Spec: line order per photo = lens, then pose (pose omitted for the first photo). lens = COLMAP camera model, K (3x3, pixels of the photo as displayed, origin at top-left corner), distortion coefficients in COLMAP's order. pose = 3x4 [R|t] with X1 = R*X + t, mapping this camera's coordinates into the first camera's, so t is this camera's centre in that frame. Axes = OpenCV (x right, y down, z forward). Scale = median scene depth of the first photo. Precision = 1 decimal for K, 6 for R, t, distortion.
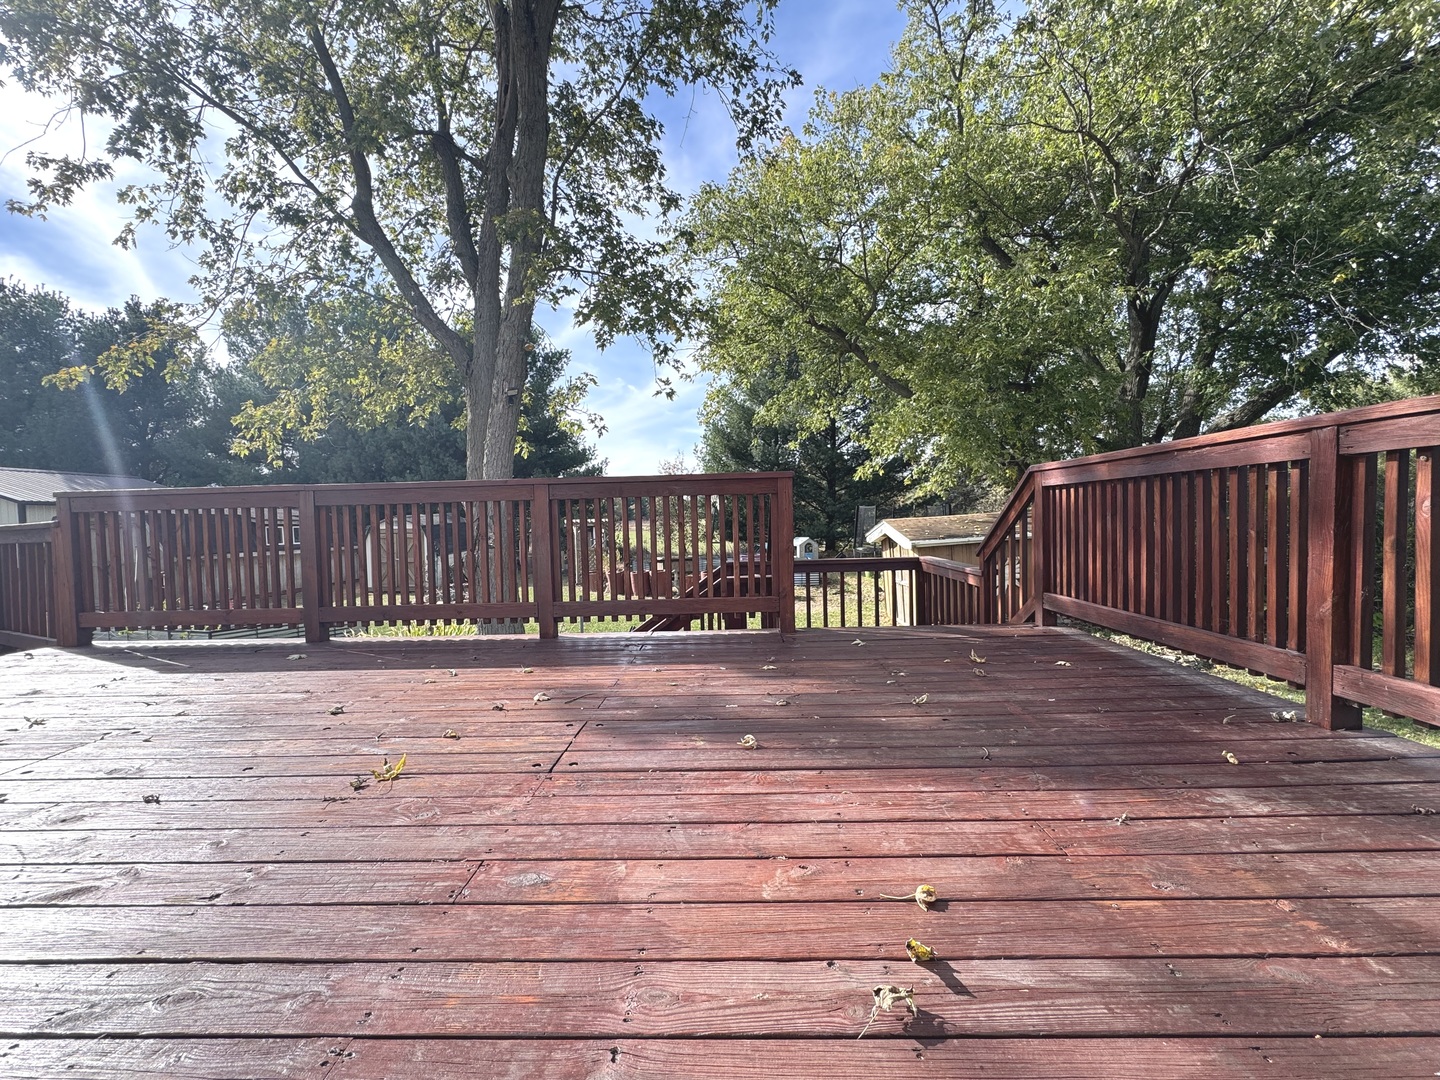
lens RADIAL K [[613.6, 0, 719.2], [0, 613.6, 538.5], [0, 0, 1]] dist [-0.002035, 0.000495]
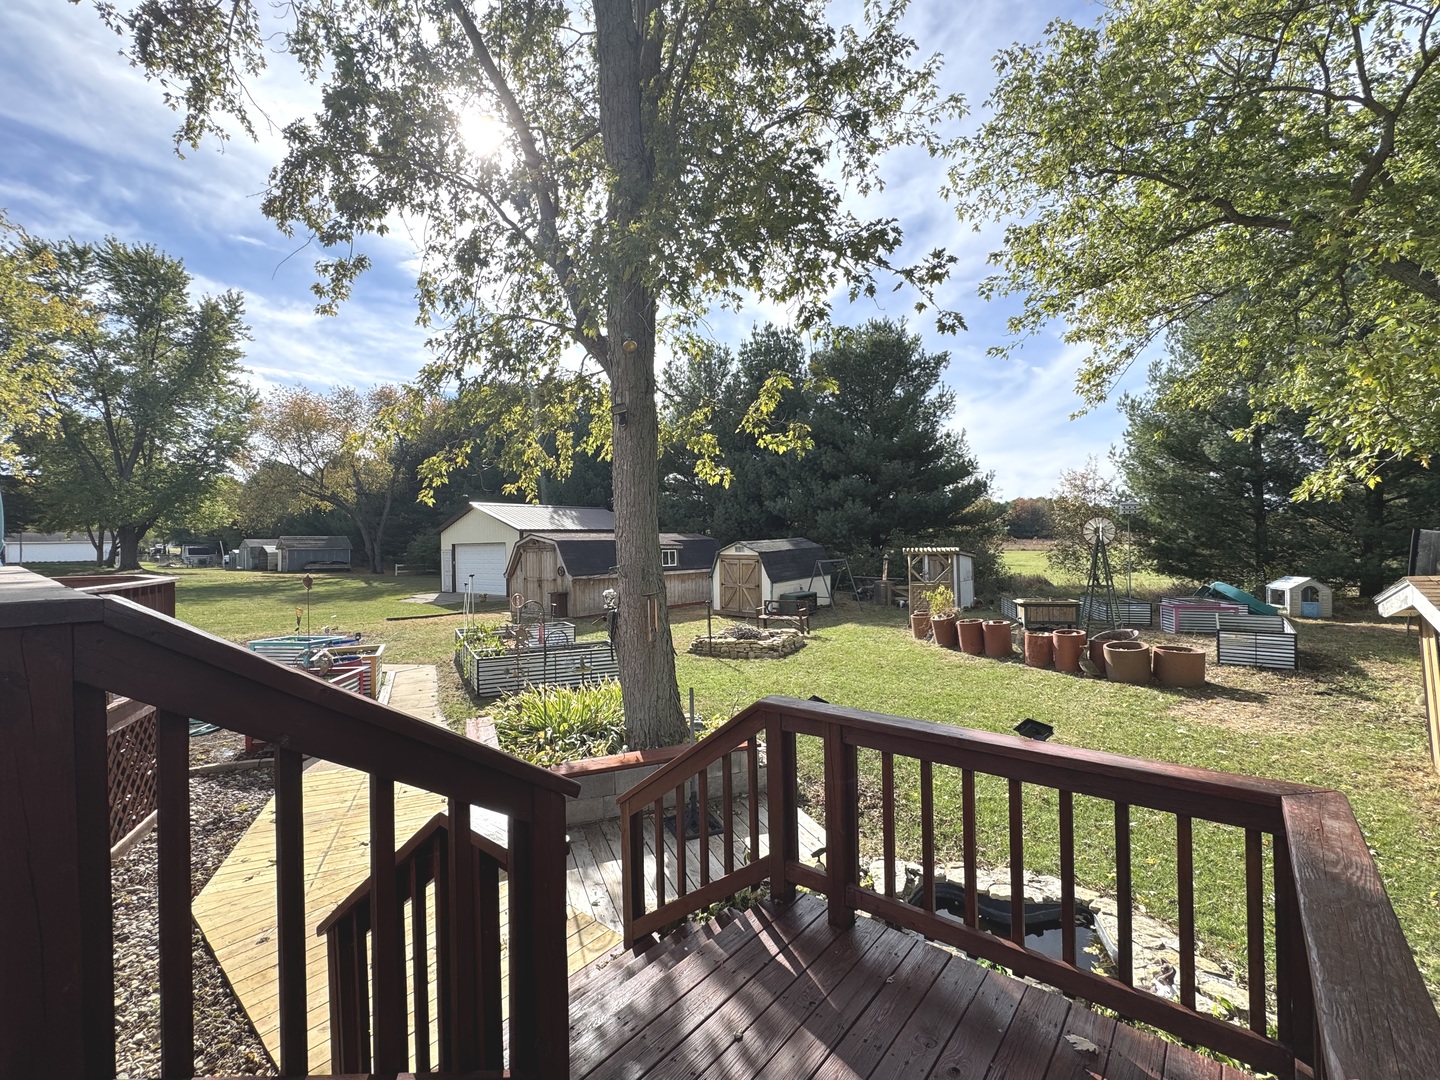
lens RADIAL K [[613.6, 0, 723.5], [0, 613.6, 540.6], [0, 0, 1]] dist [-0.002035, 0.000495]
pose [[0.784478, 0.010626, -0.620066, 0.055197], [-0.023242, 0.999655, -0.012273, -0.015744], [0.619721, 0.024039, 0.784454, 0.111707]]
